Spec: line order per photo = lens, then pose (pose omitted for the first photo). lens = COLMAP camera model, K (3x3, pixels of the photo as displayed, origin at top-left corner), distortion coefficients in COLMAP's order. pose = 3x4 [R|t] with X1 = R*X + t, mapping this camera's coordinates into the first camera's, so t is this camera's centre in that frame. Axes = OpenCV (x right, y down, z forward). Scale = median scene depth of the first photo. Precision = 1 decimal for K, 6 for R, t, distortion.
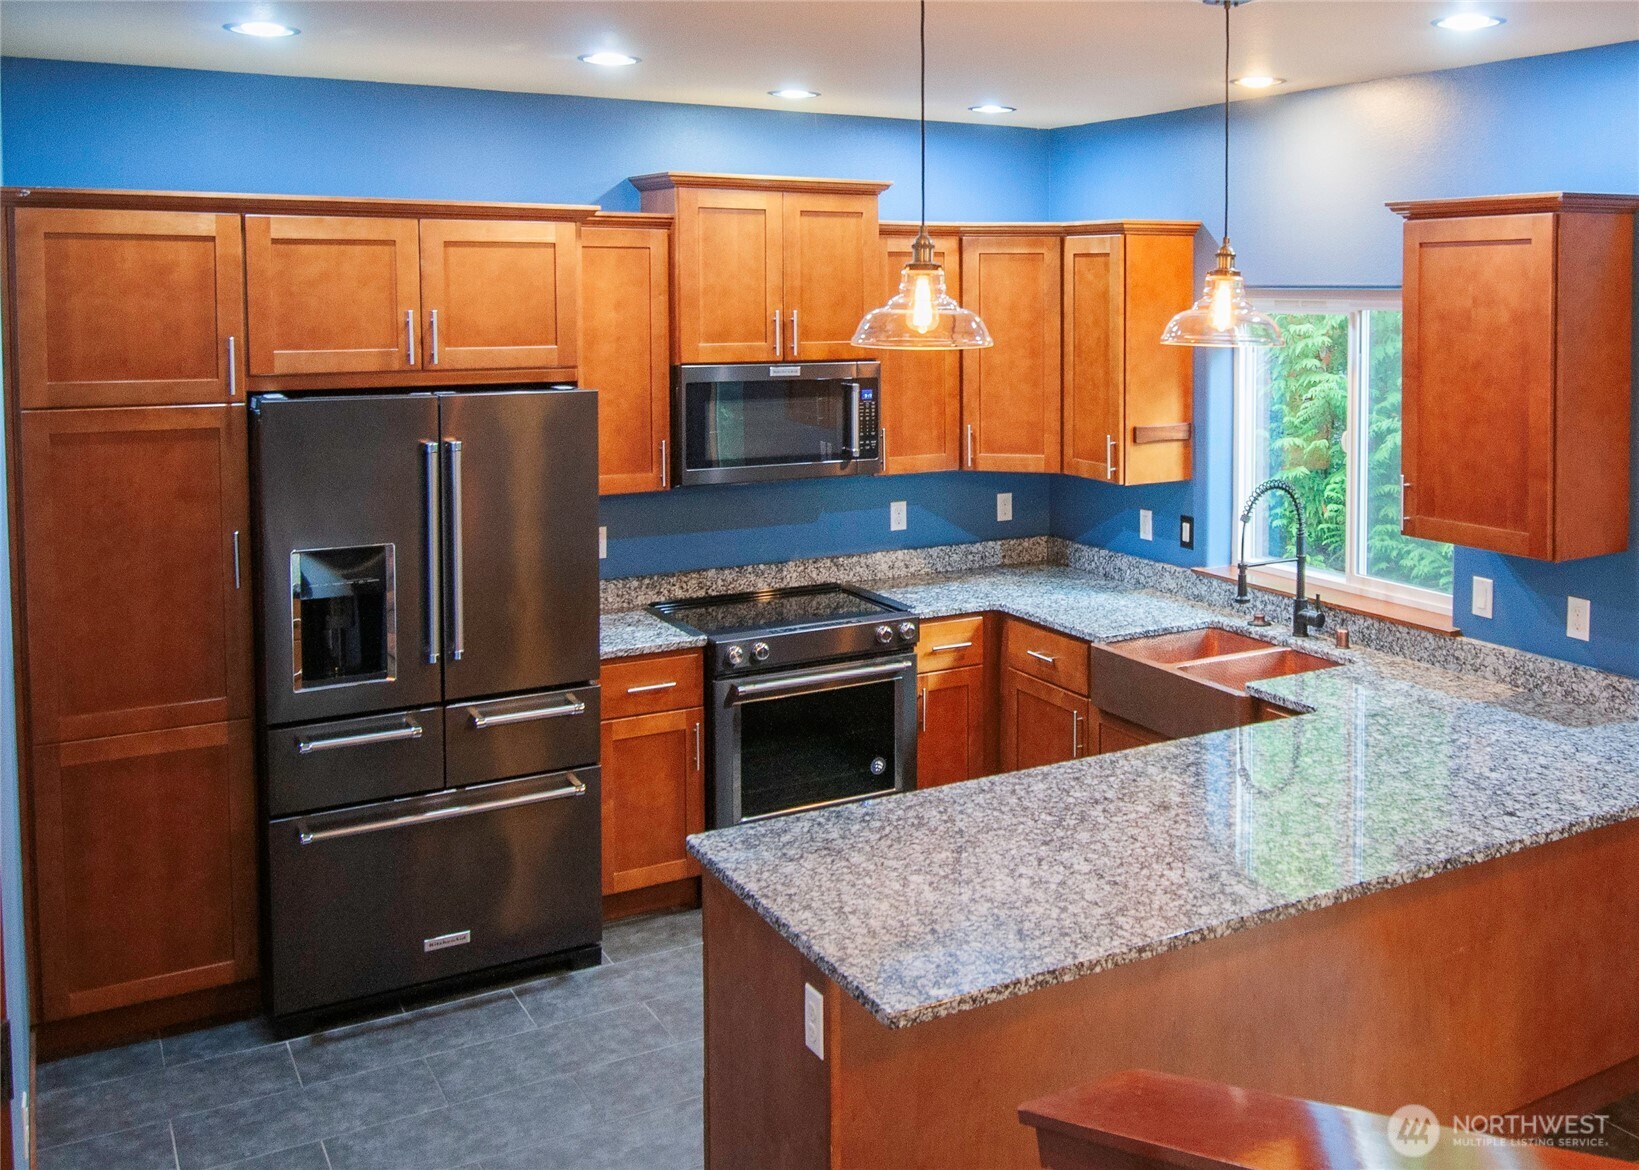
lens RADIAL K [[1559.3, 0, 1069.4], [0, 1559.3, 358.7], [0, 0, 1]] dist [0.003678, -0.021431]
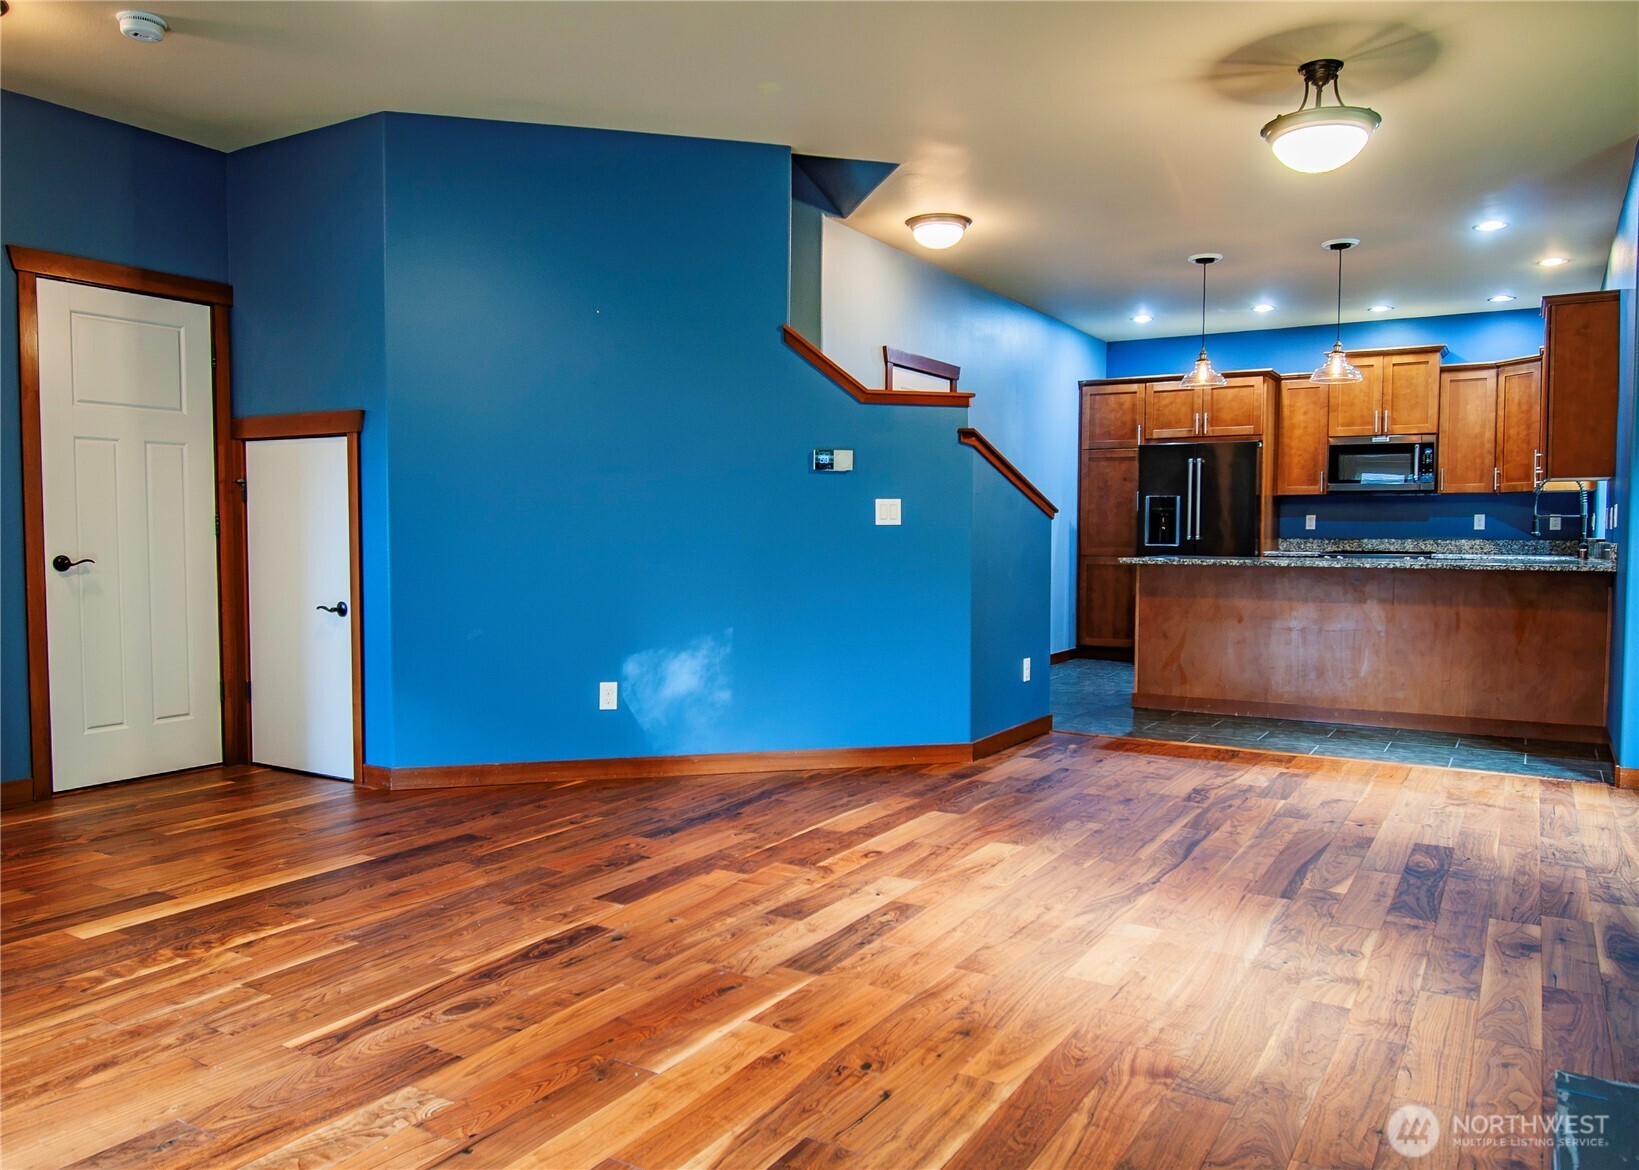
lens RADIAL K [[1176.6, 0, 837.4], [0, 1176.6, 592.4], [0, 0, 1]] dist [0.024155, -0.048862]
pose [[0.431023, 0.045674, -0.901184, 1.146208], [-0.046891, 0.998502, 0.028179, 0.245537], [0.901122, 0.030112, 0.432519, -0.435464]]
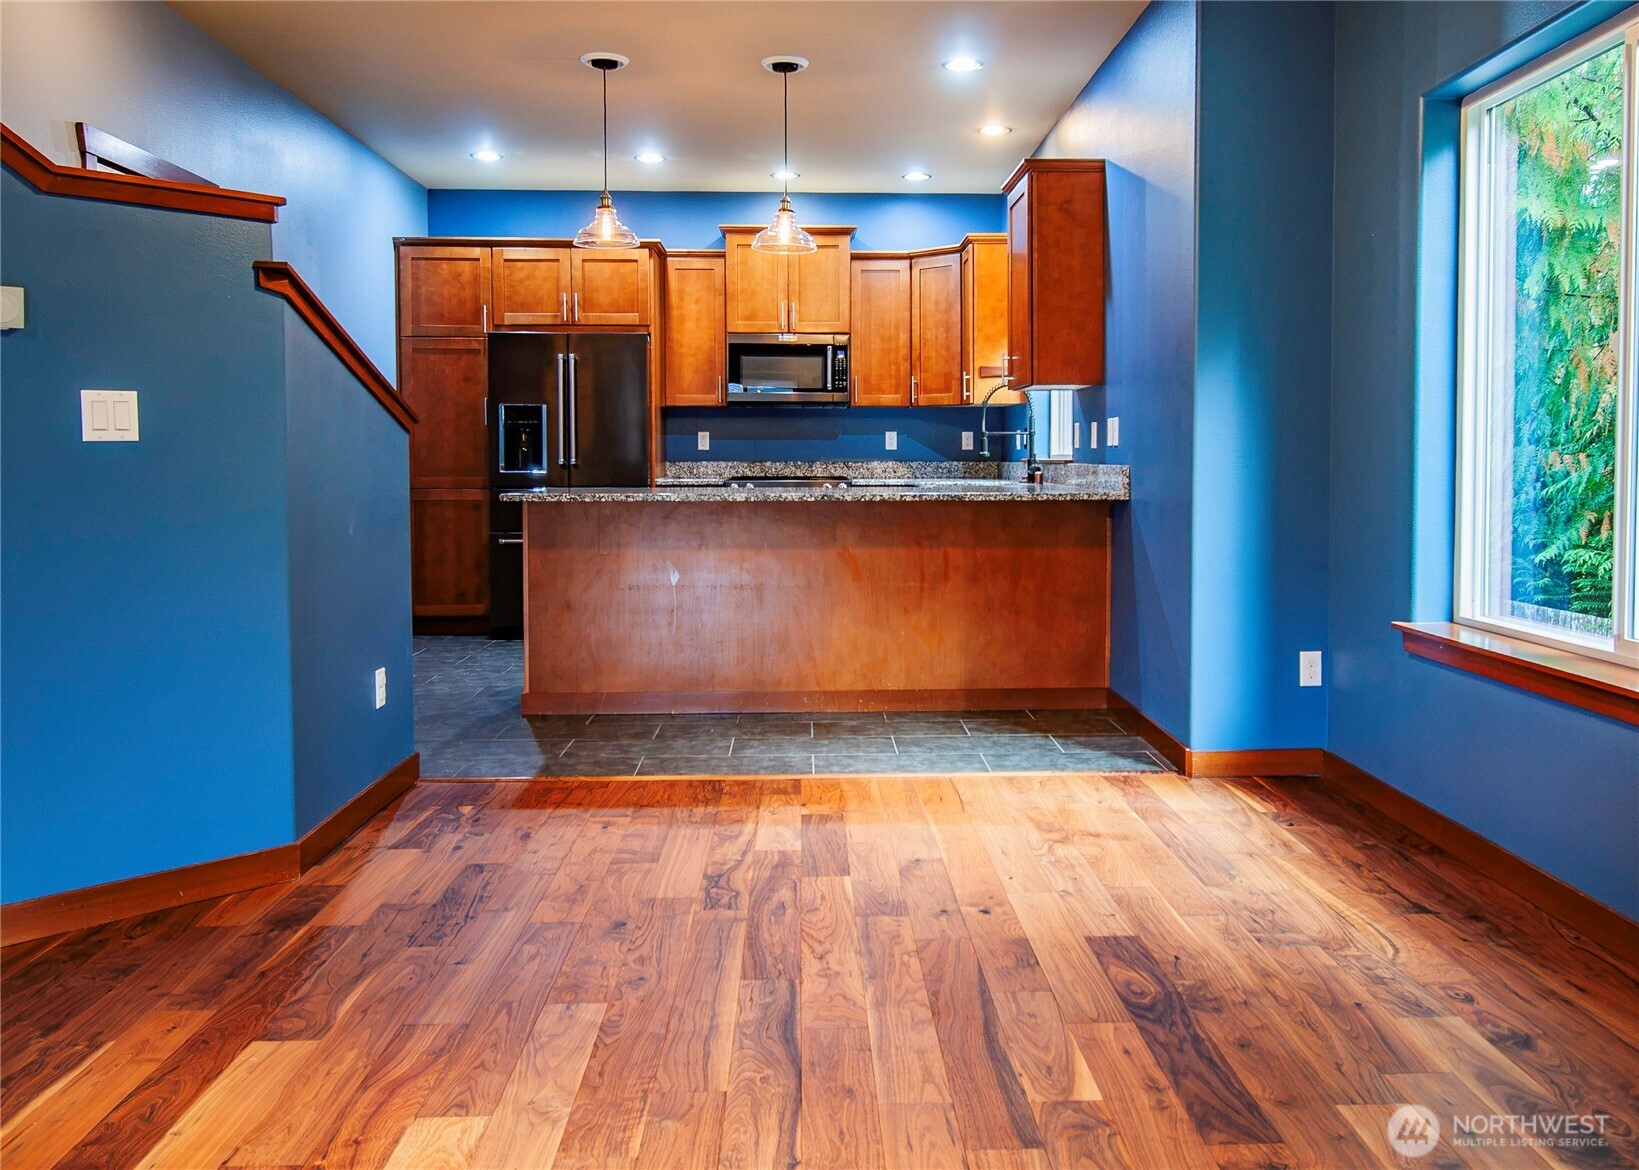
lens RADIAL K [[1335.9, 0, 860.9], [0, 1335.9, 513.7], [0, 0, 1]] dist [0.004760, -0.015711]
pose [[0.854626, 0.019344, -0.518884, 0.781975], [-0.022191, 0.999753, 0.000721, 0.236538], [0.518770, 0.010898, 0.854844, -0.263363]]
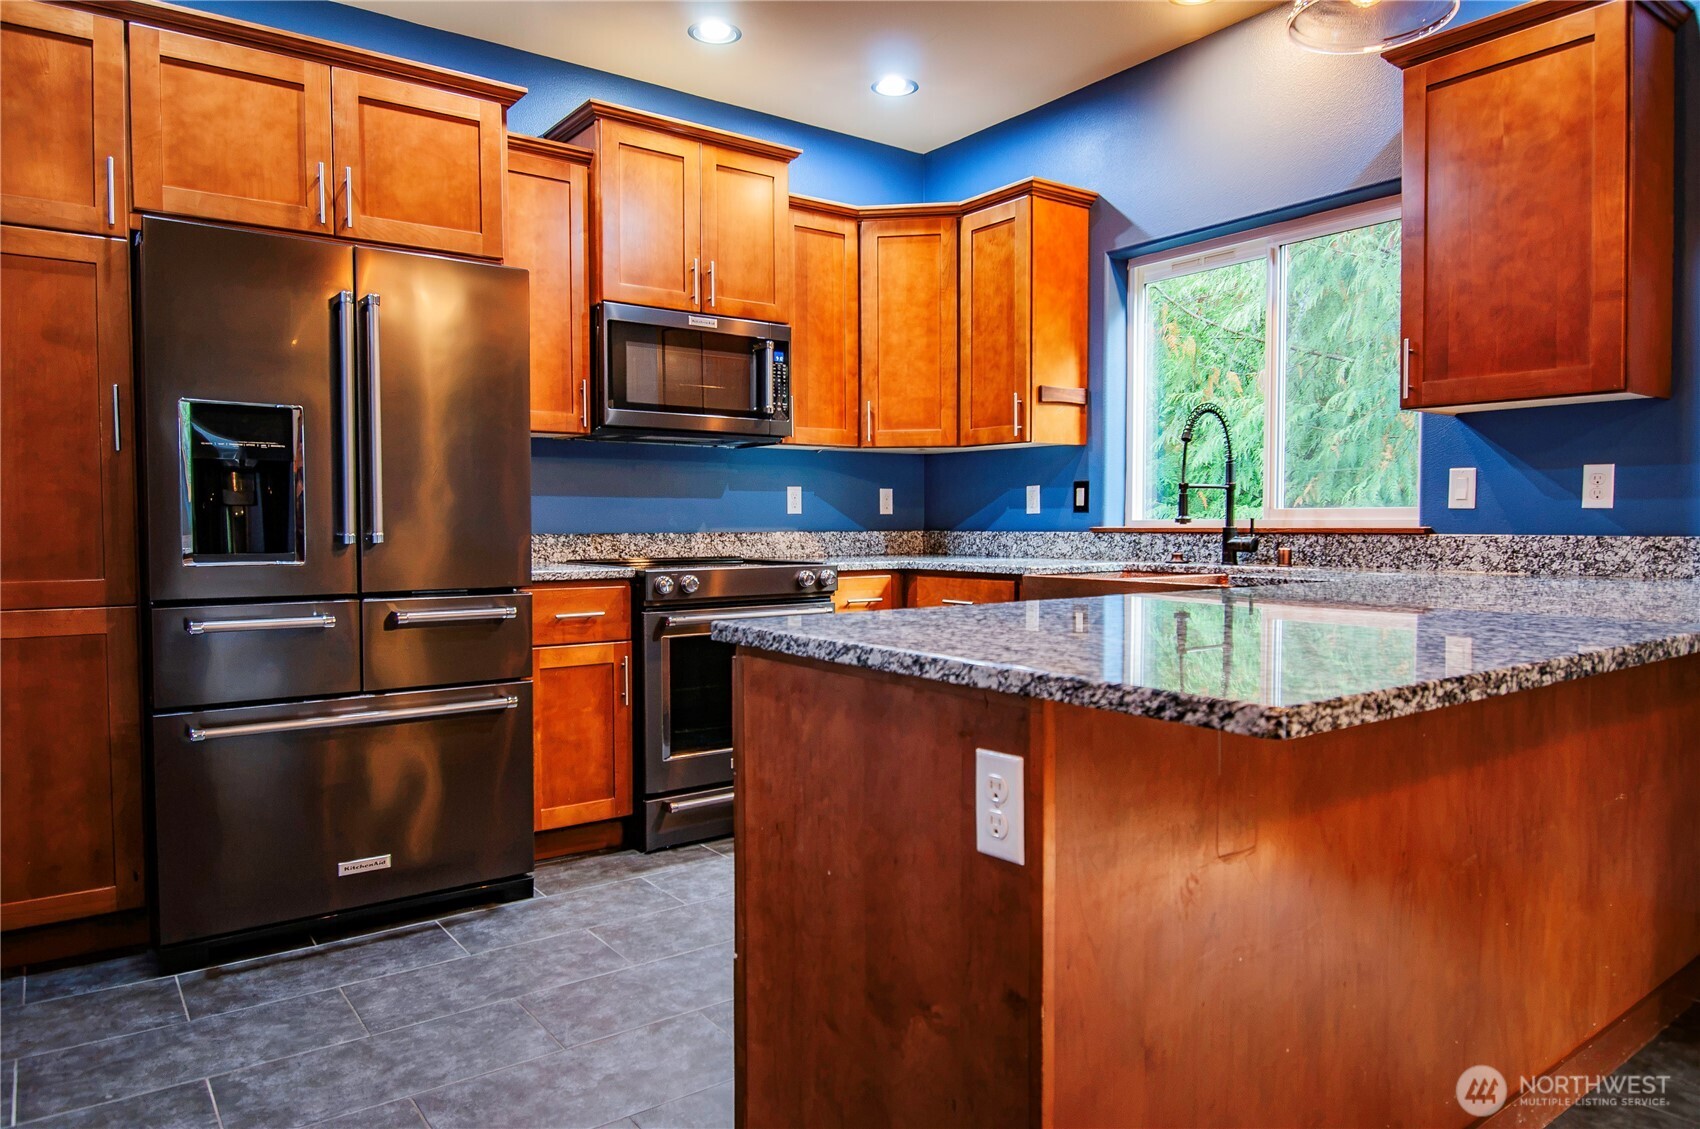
lens RADIAL K [[1081.5, 0, 850.0], [0, 1081.5, 564.5], [0, 0, 1]] dist [0.005320, -0.022366]
pose [[0.998669, -0.007930, 0.050958, -0.147555], [0.008401, 0.999924, -0.009035, 0.203782], [-0.050882, 0.009451, 0.998660, 0.354874]]
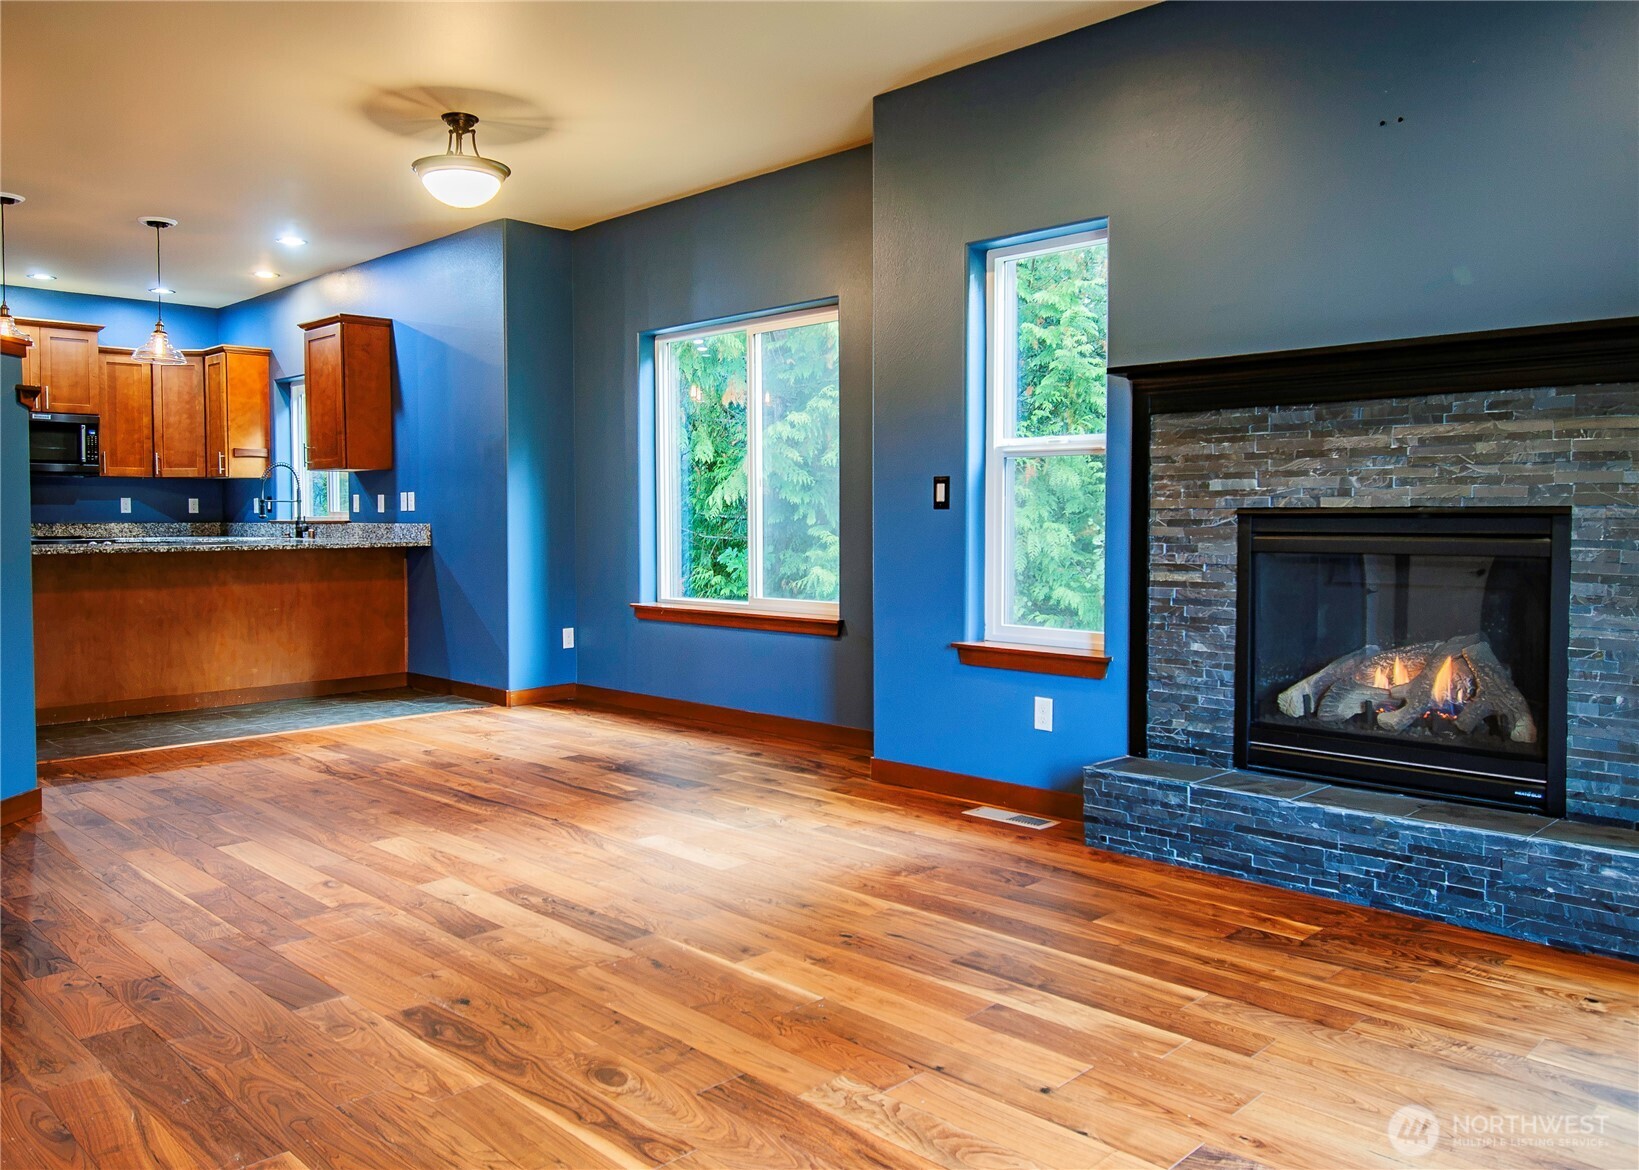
lens RADIAL K [[1236.9, 0, 789.0], [0, 1236.9, 561.5], [0, 0, 1]] dist [-0.002900, -0.003160]
pose [[0.981818, -0.010876, 0.189510, 0.540134], [0.013113, 0.999858, -0.010554, 0.264281], [-0.189369, 0.012847, 0.981822, -0.865742]]
